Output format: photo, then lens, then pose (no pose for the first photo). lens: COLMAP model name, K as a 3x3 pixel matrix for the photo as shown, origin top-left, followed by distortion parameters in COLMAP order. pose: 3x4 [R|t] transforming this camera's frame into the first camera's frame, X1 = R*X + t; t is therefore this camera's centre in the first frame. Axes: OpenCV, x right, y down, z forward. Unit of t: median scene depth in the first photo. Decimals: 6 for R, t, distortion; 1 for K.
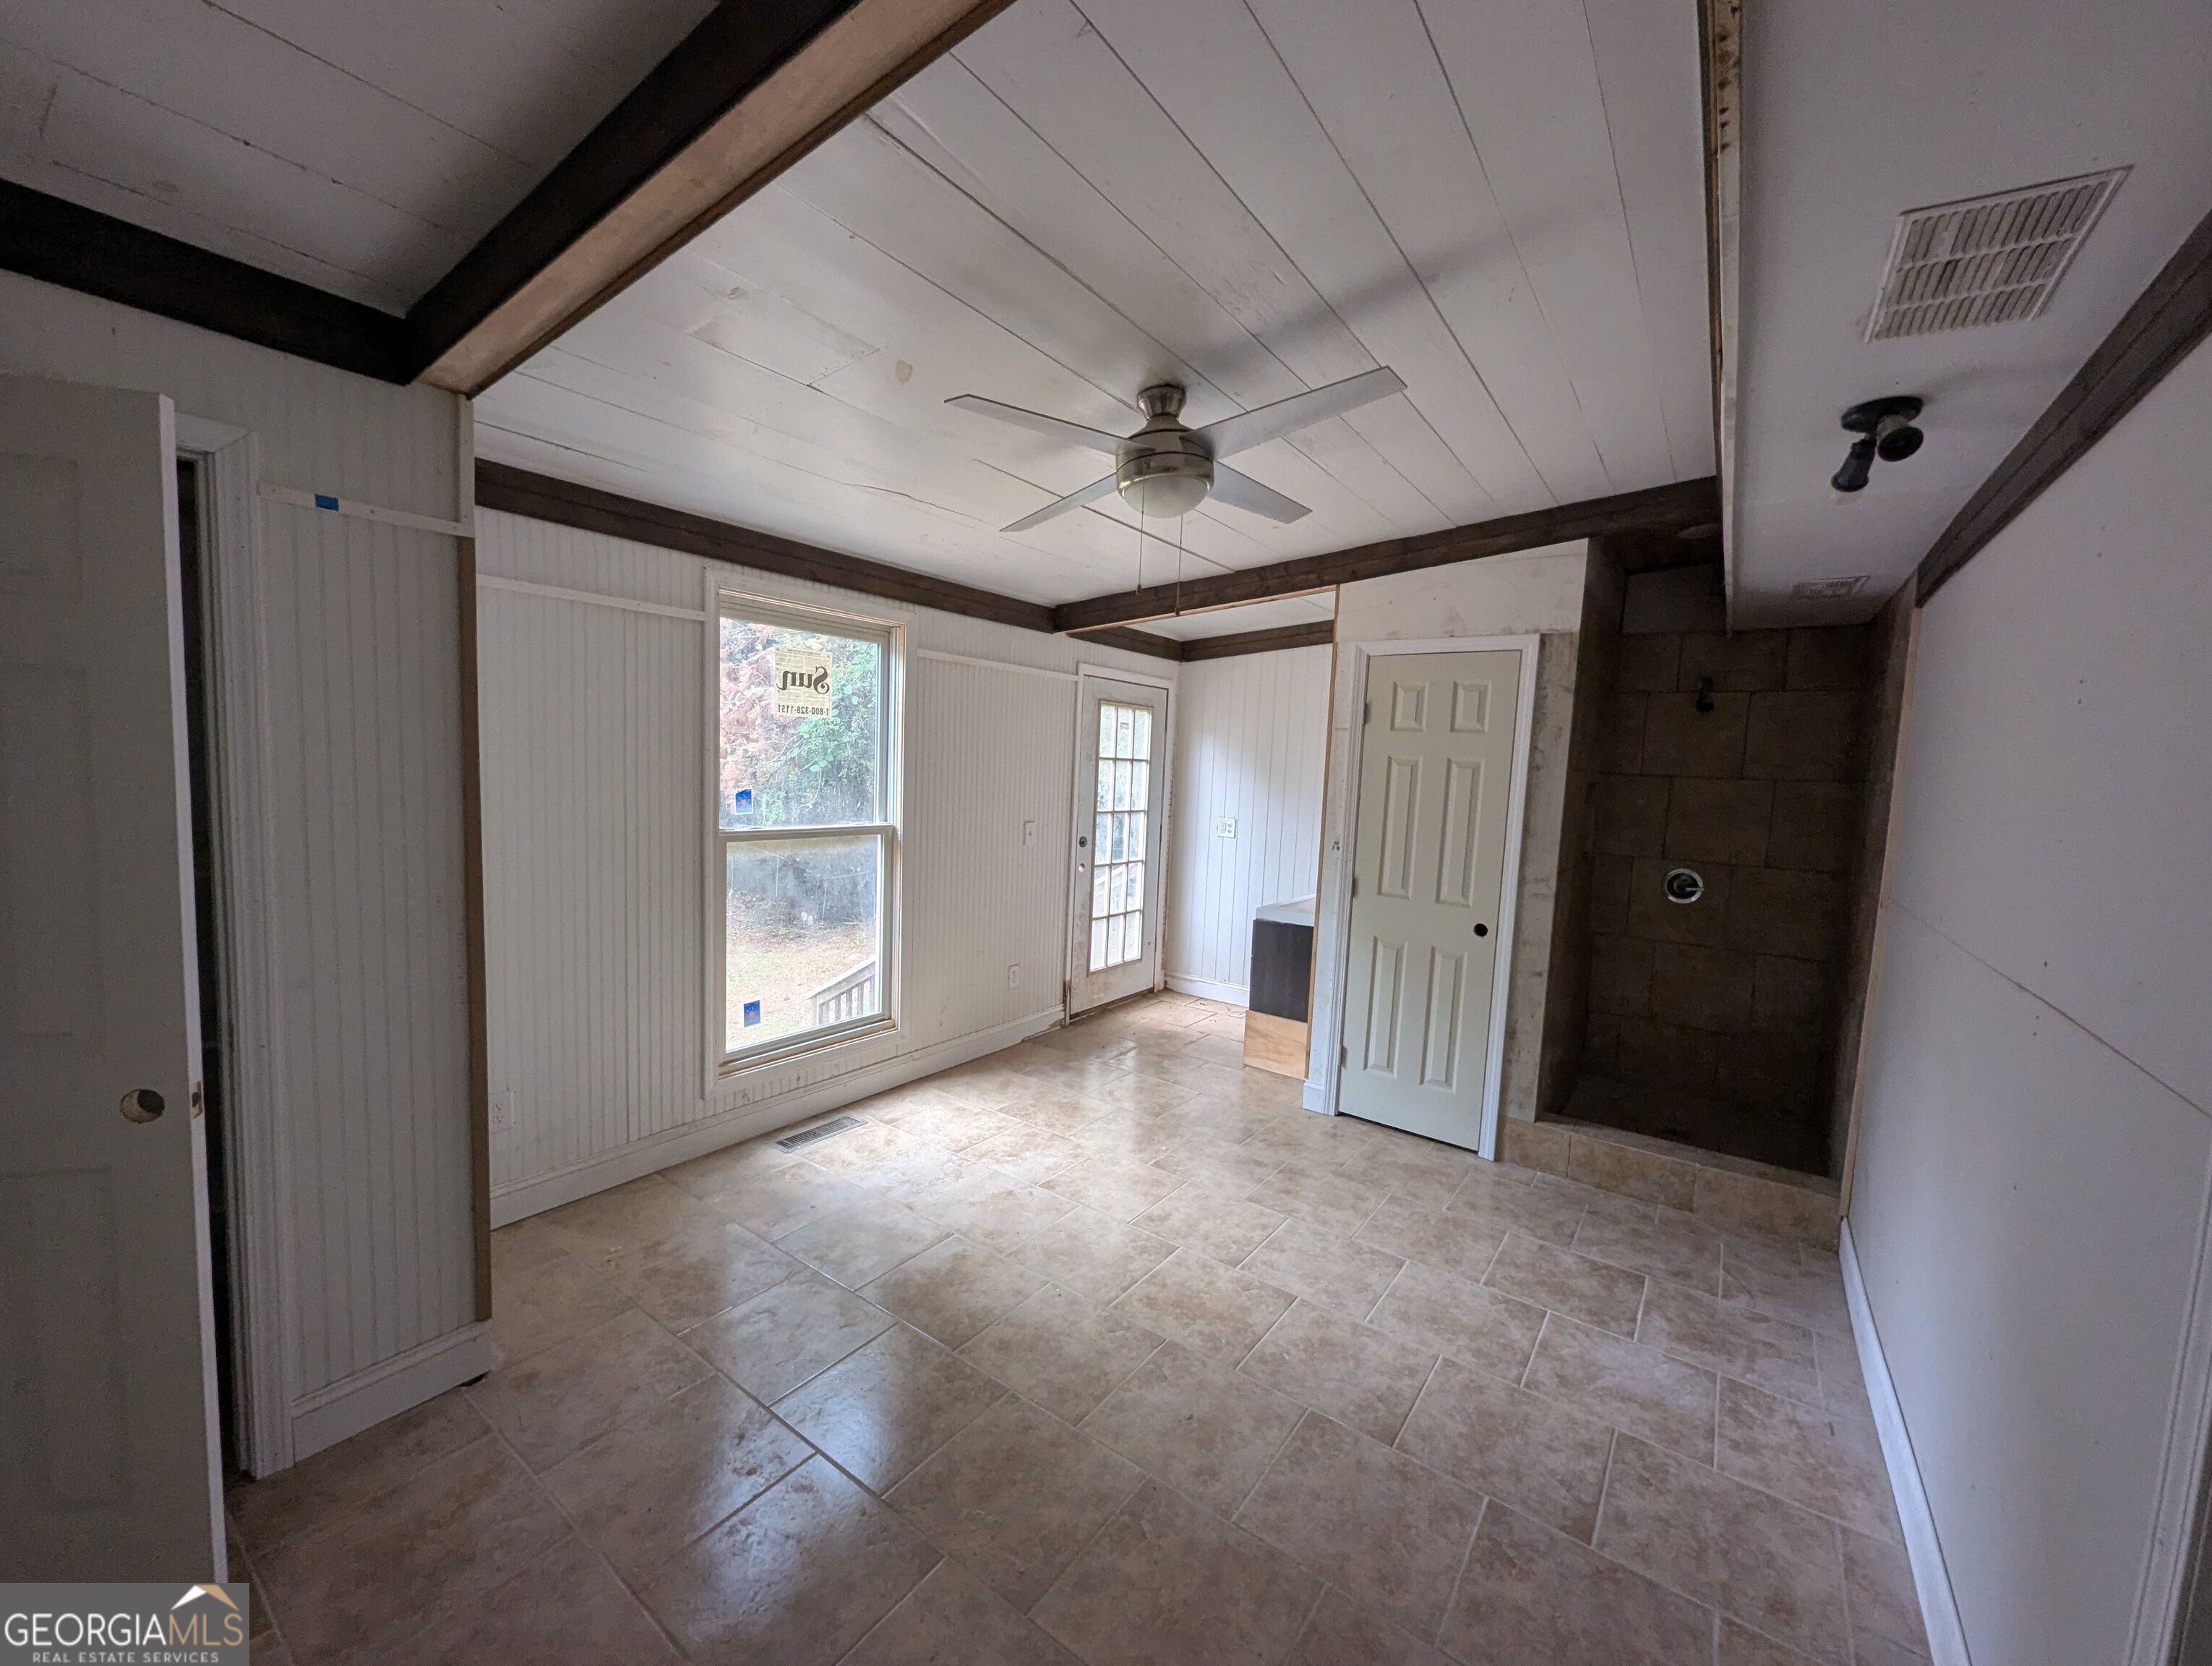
lens RADIAL K [[871.4, 0, 1115.5], [0, 871.4, 843.4], [0, 0, 1]] dist [0.007090, -0.002757]
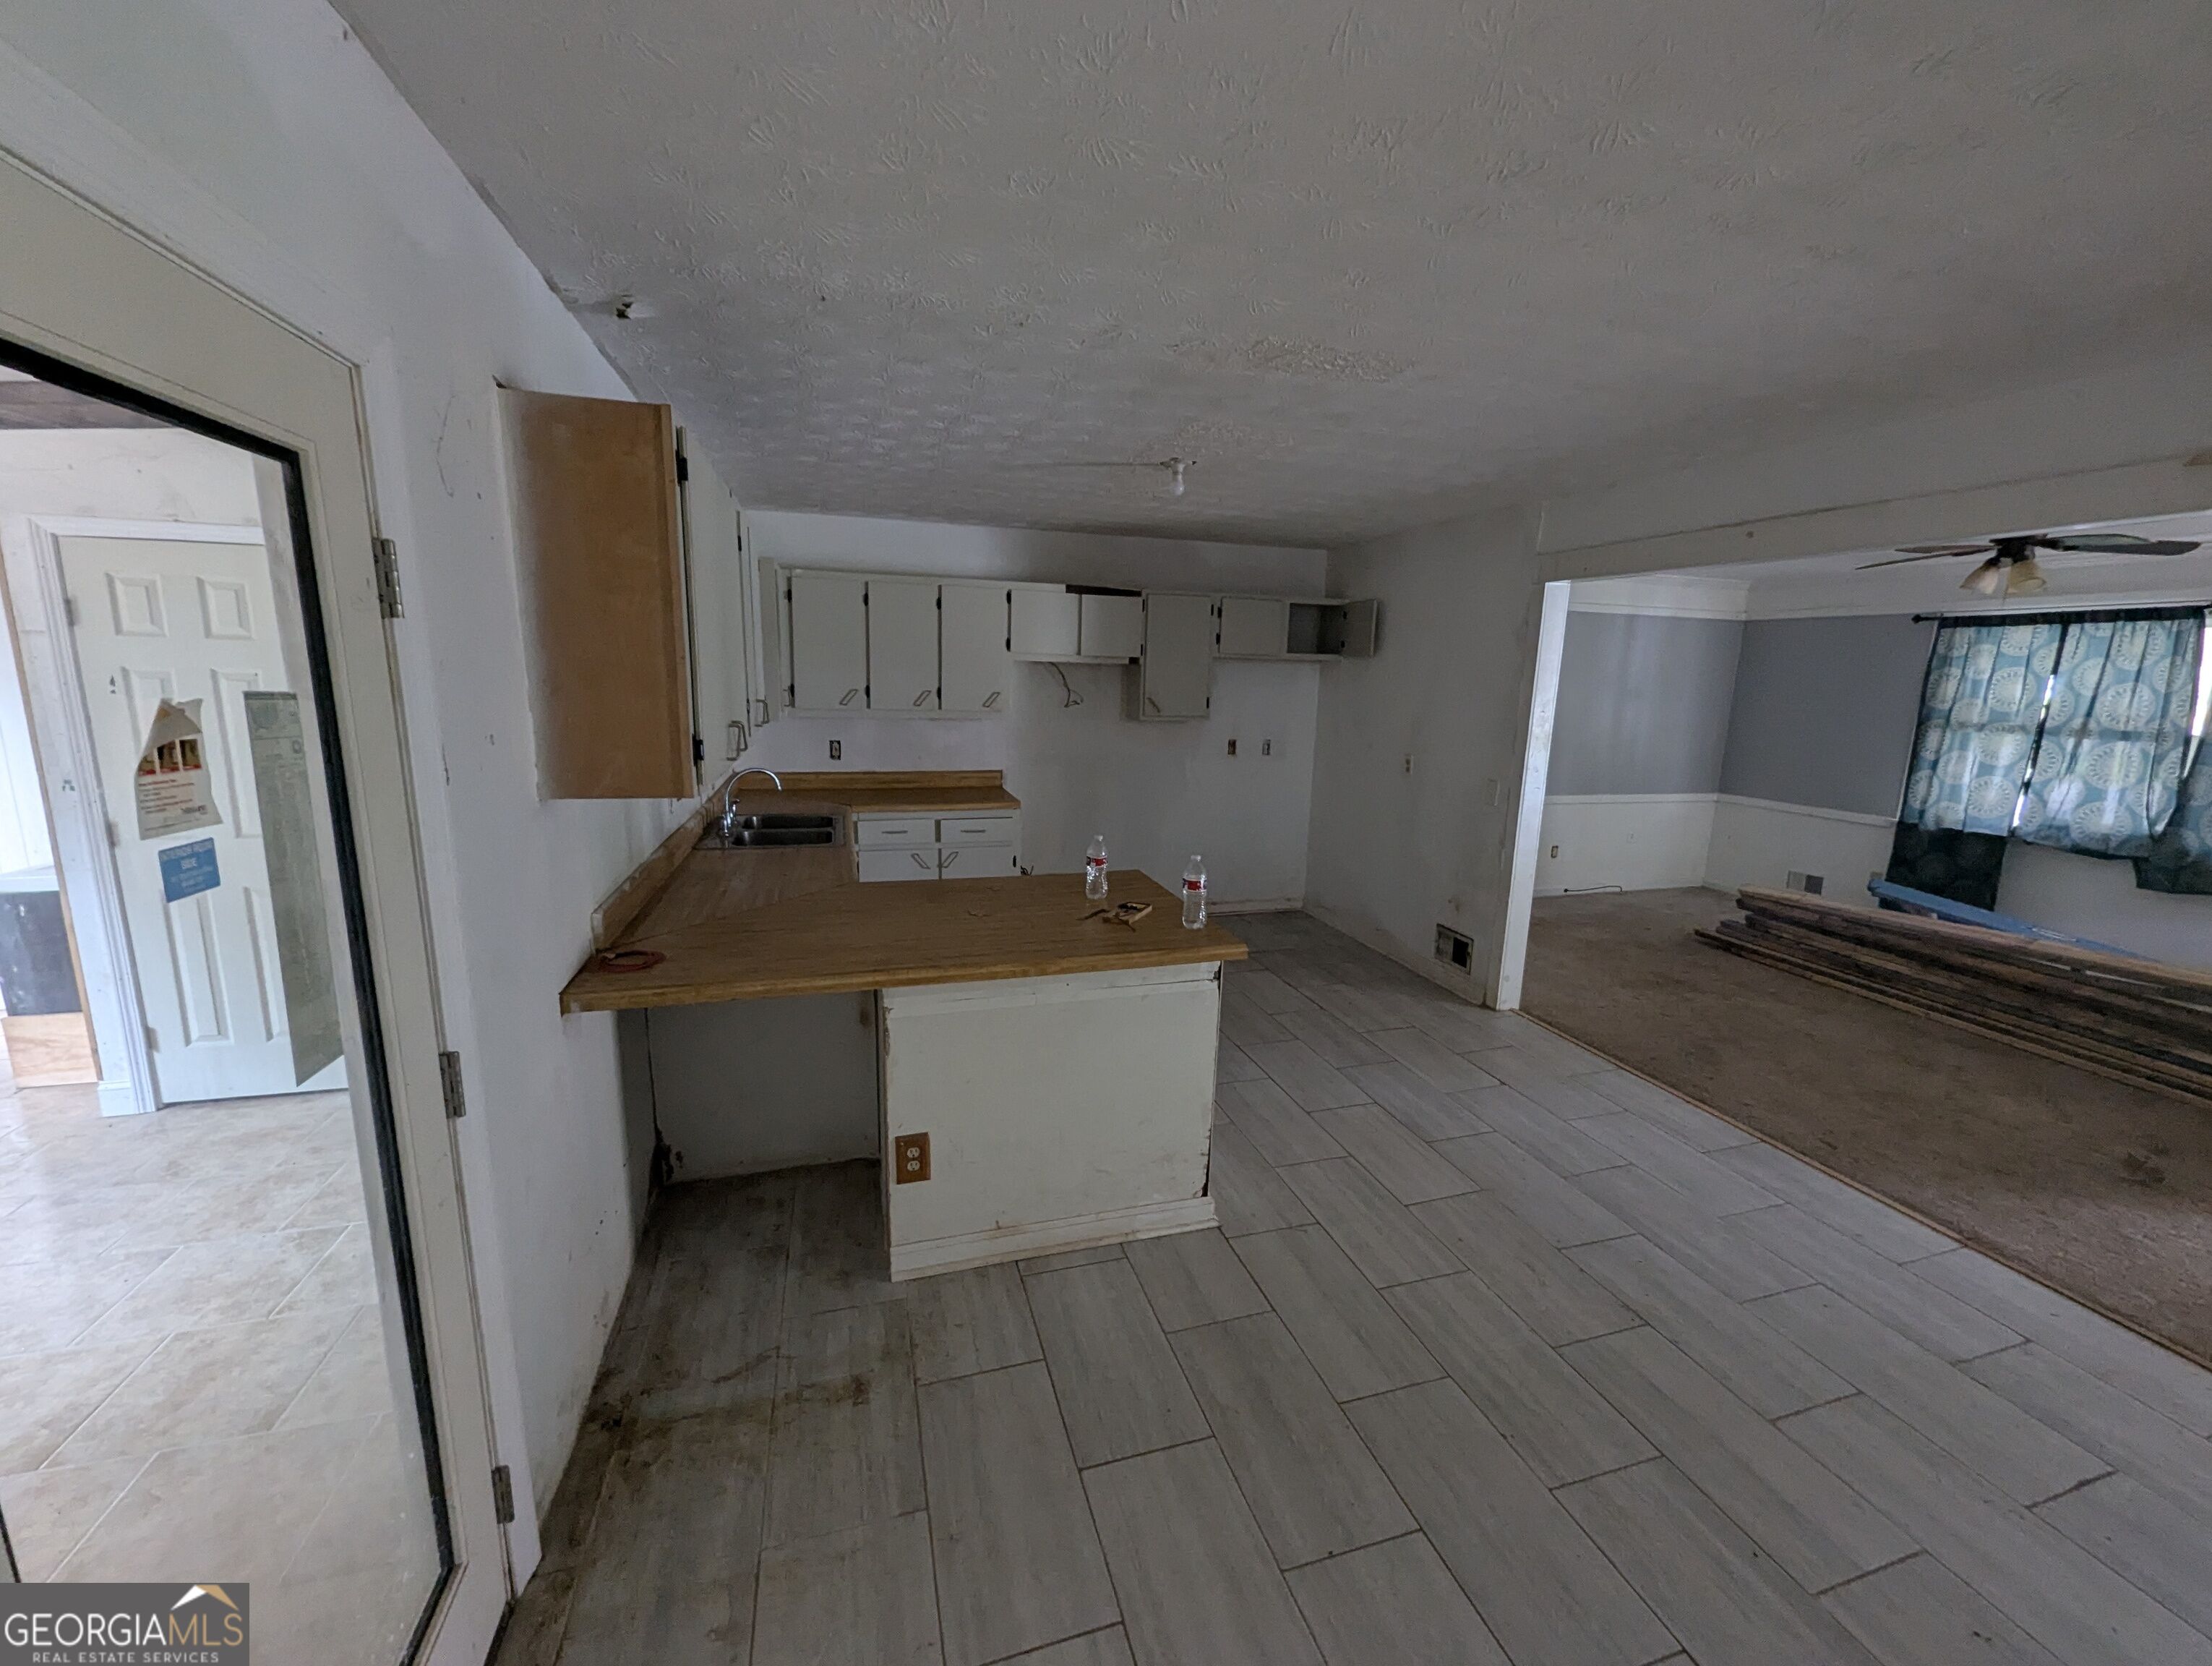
lens RADIAL K [[871.4, 0, 1109.3], [0, 871.4, 839.2], [0, 0, 1]] dist [0.007090, -0.002757]
pose [[0.618300, -0.170499, 0.767226, 0.255707], [0.072673, 0.984406, 0.160195, -0.007905], [-0.782575, -0.043292, 0.621049, -0.240952]]
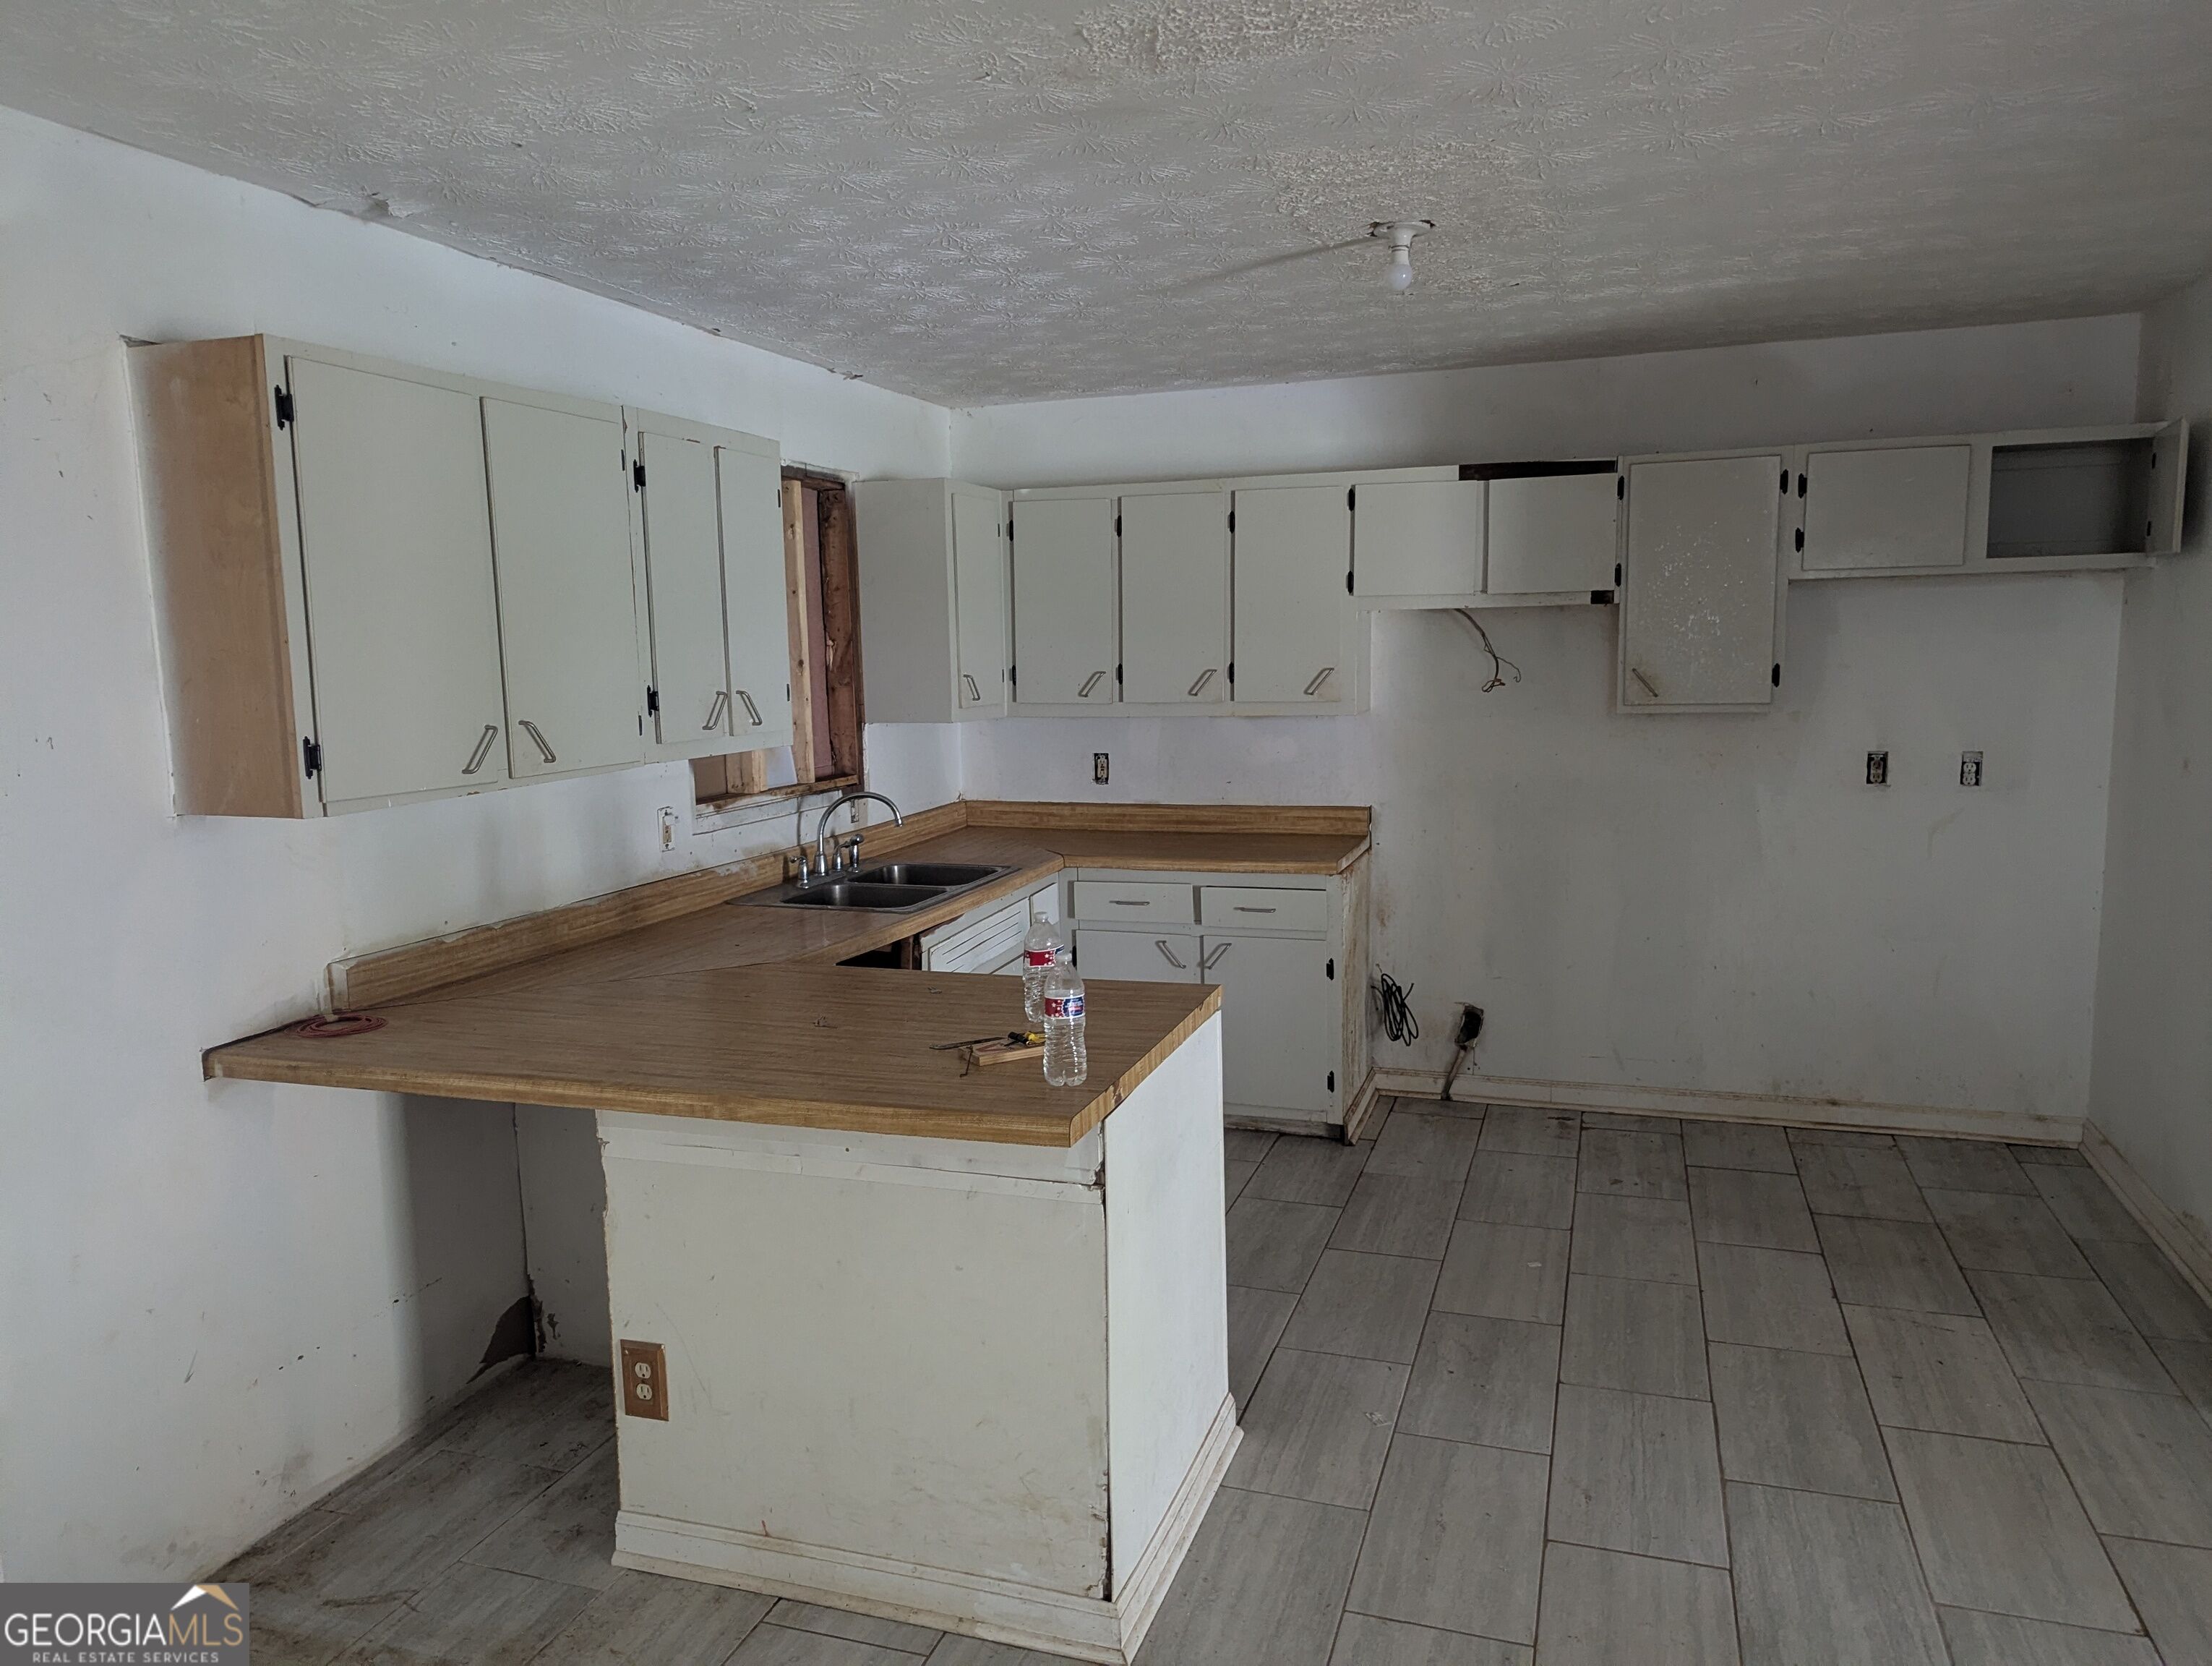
lens RADIAL K [[1557.3, 0, 1090.2], [0, 1557.3, 848.8], [0, 0, 1]] dist [0.044844, -0.017633]
pose [[0.958211, -0.096090, 0.269442, 1.856087], [0.083797, 0.994863, 0.056788, 0.167454], [-0.273515, -0.031837, 0.961341, -1.387972]]
